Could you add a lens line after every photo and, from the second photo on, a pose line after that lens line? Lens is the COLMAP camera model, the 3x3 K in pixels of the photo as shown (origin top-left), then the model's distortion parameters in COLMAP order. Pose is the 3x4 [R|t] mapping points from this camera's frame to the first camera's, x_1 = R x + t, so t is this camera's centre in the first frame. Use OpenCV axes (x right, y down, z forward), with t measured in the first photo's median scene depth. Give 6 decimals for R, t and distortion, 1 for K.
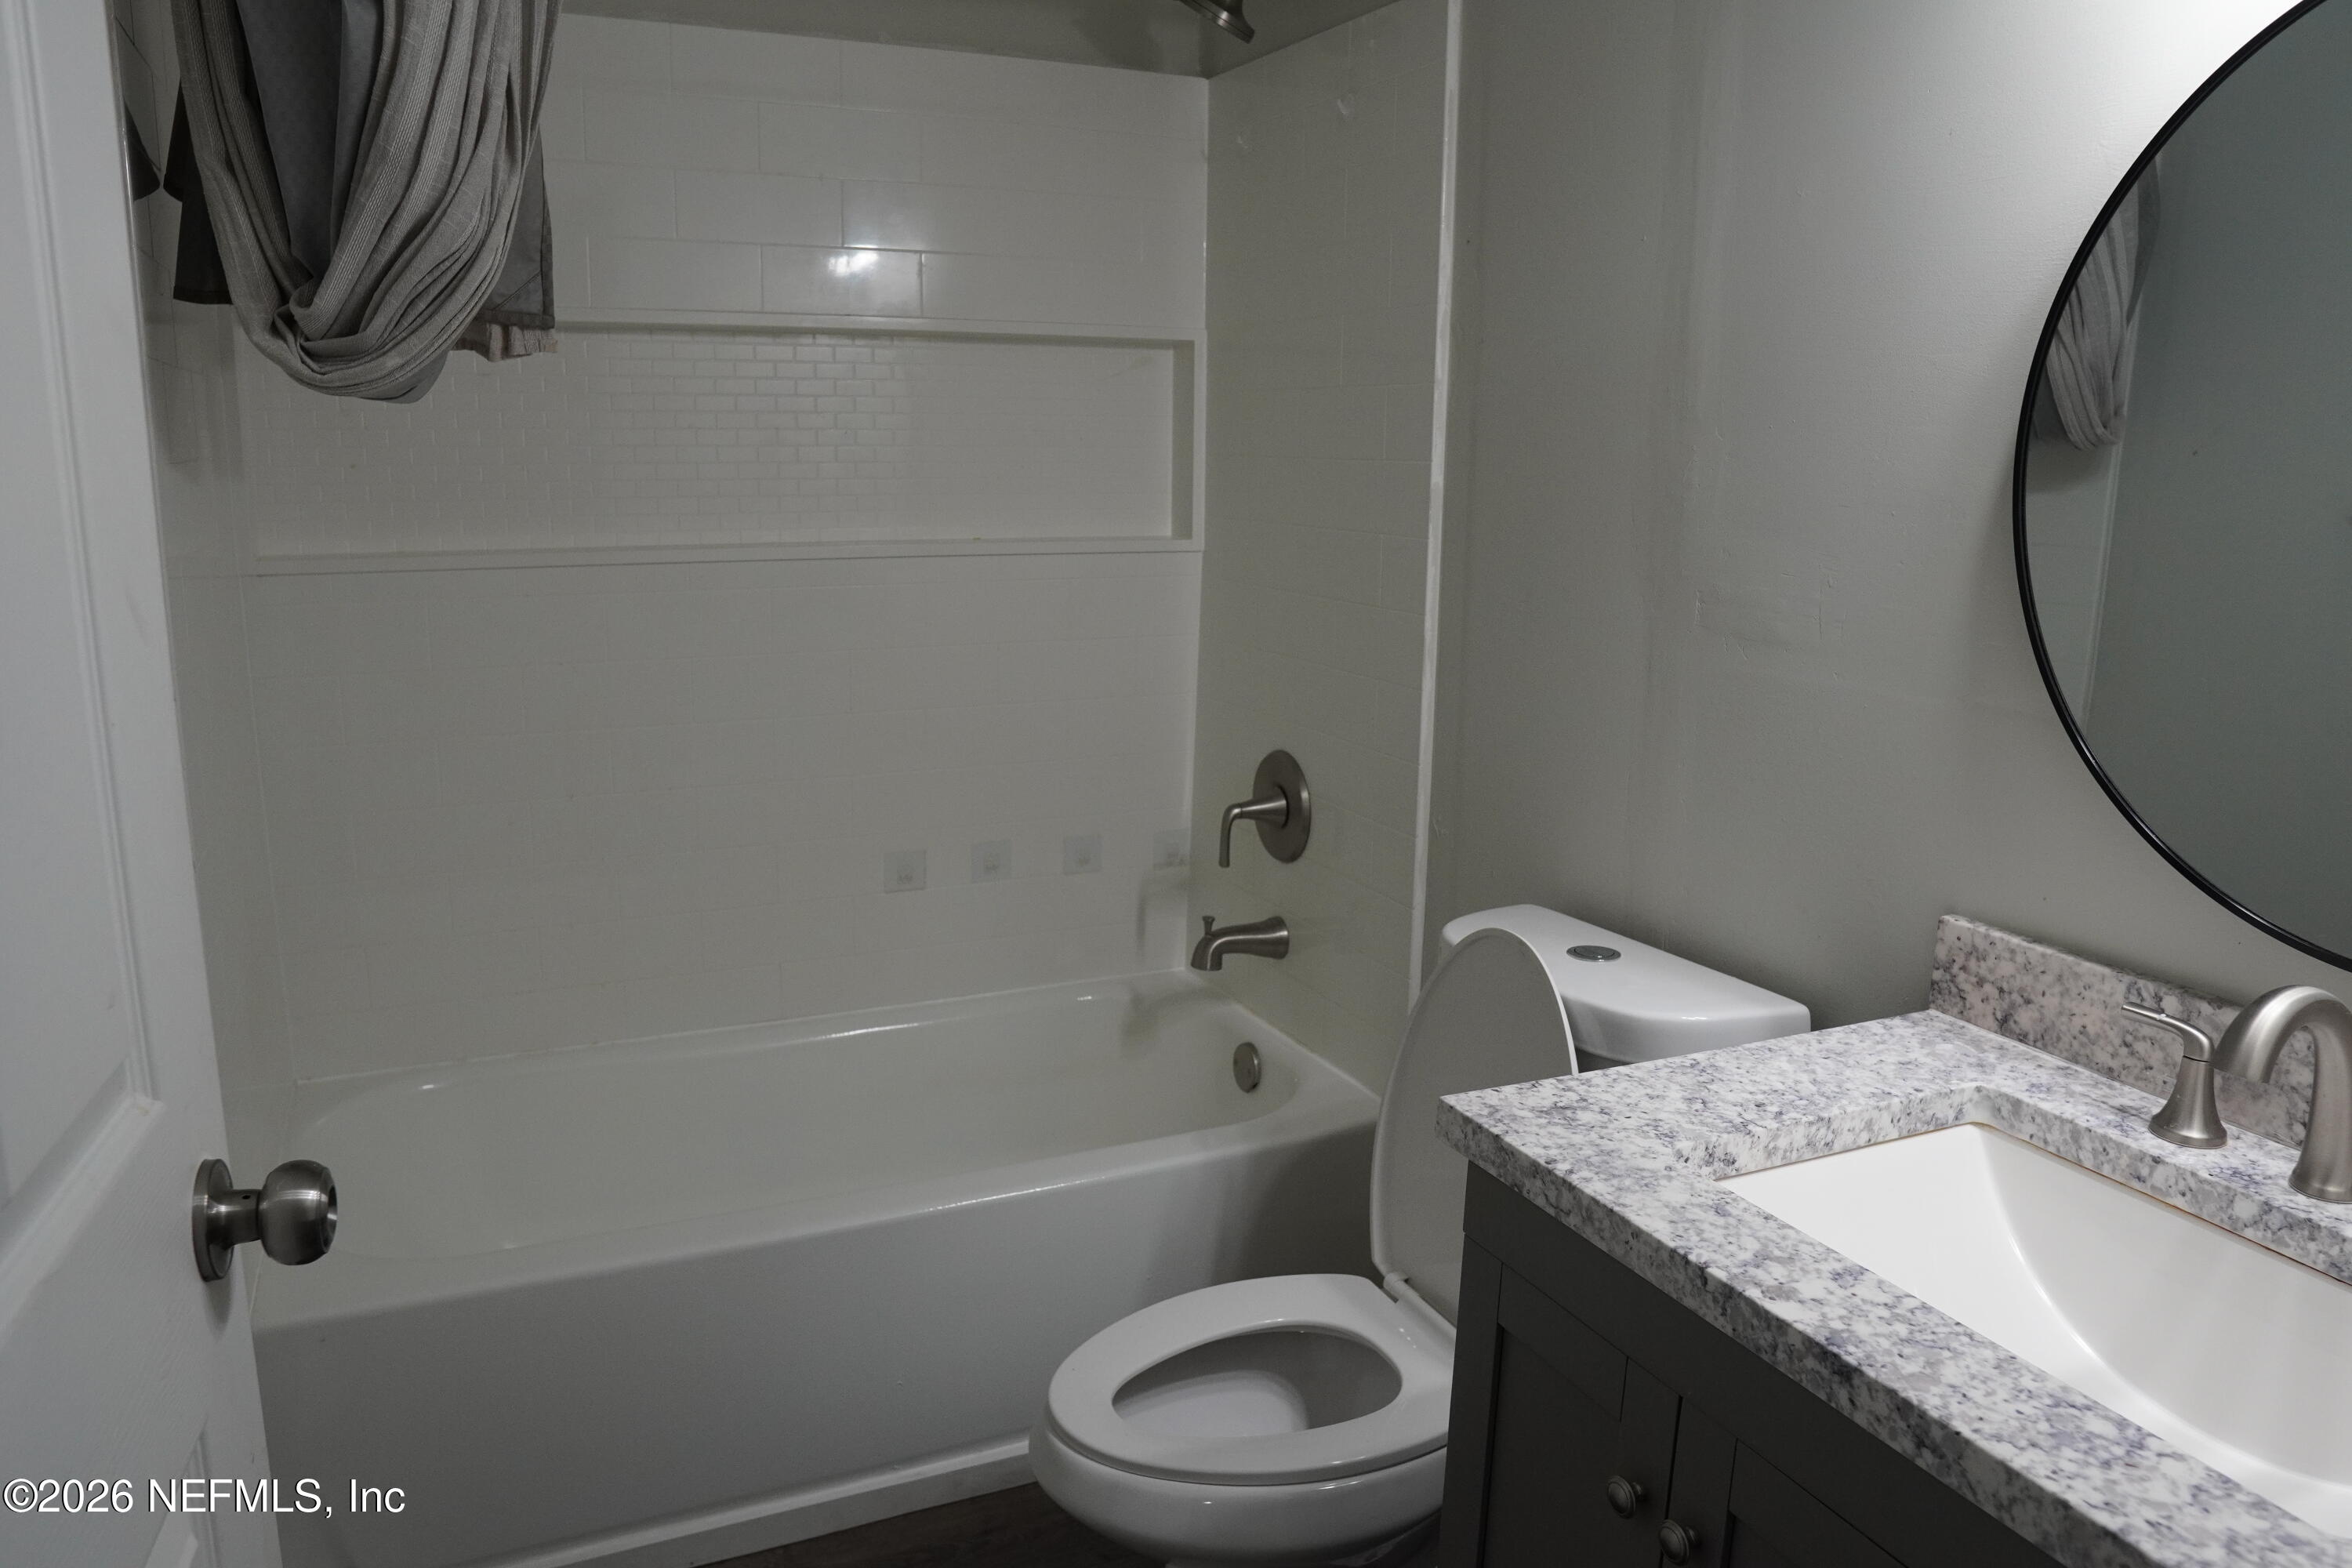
lens RADIAL K [[1628.4, 0, 1176.0], [0, 1628.4, 784.0], [0, 0, 1]] dist [-0.106440, 0.053174]
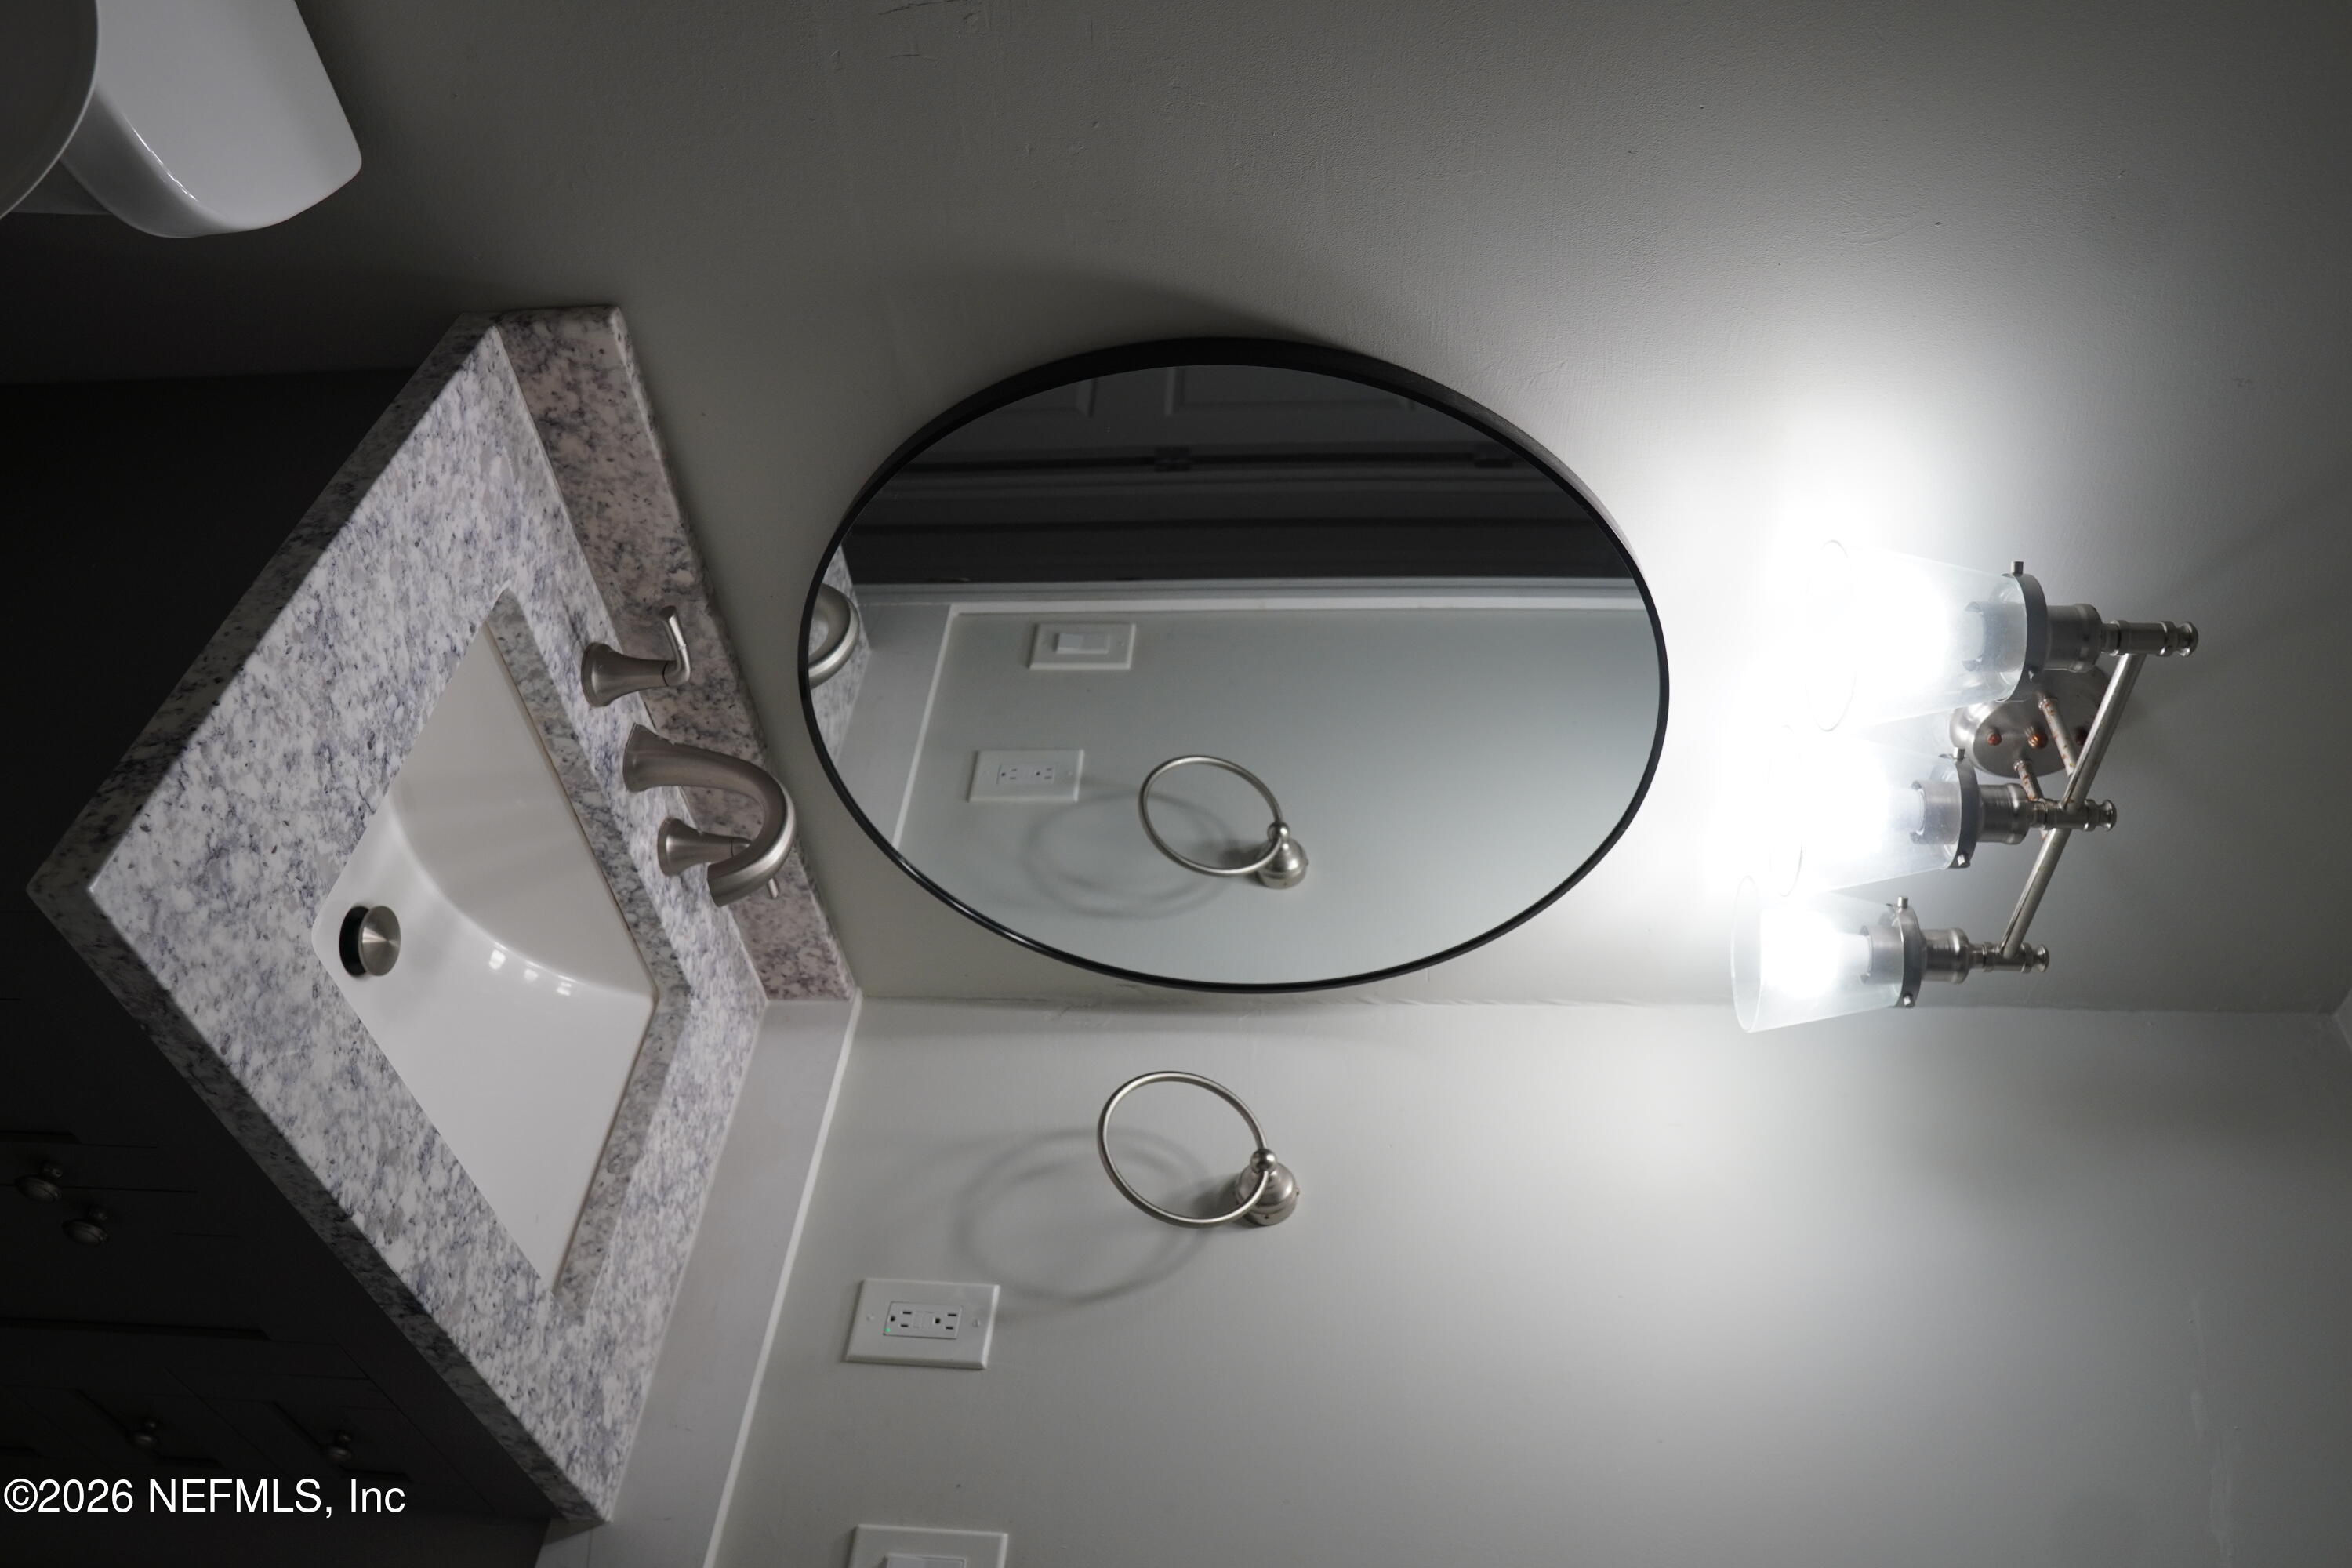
lens RADIAL K [[1628.4, 0, 1176.0], [0, 1628.4, 784.0], [0, 0, 1]] dist [-0.106440, 0.053174]
pose [[0.118923, -0.341825, 0.932209, -0.340249], [-0.964115, 0.184687, 0.190715, -0.338660], [-0.237358, -0.921437, -0.307595, 1.129313]]
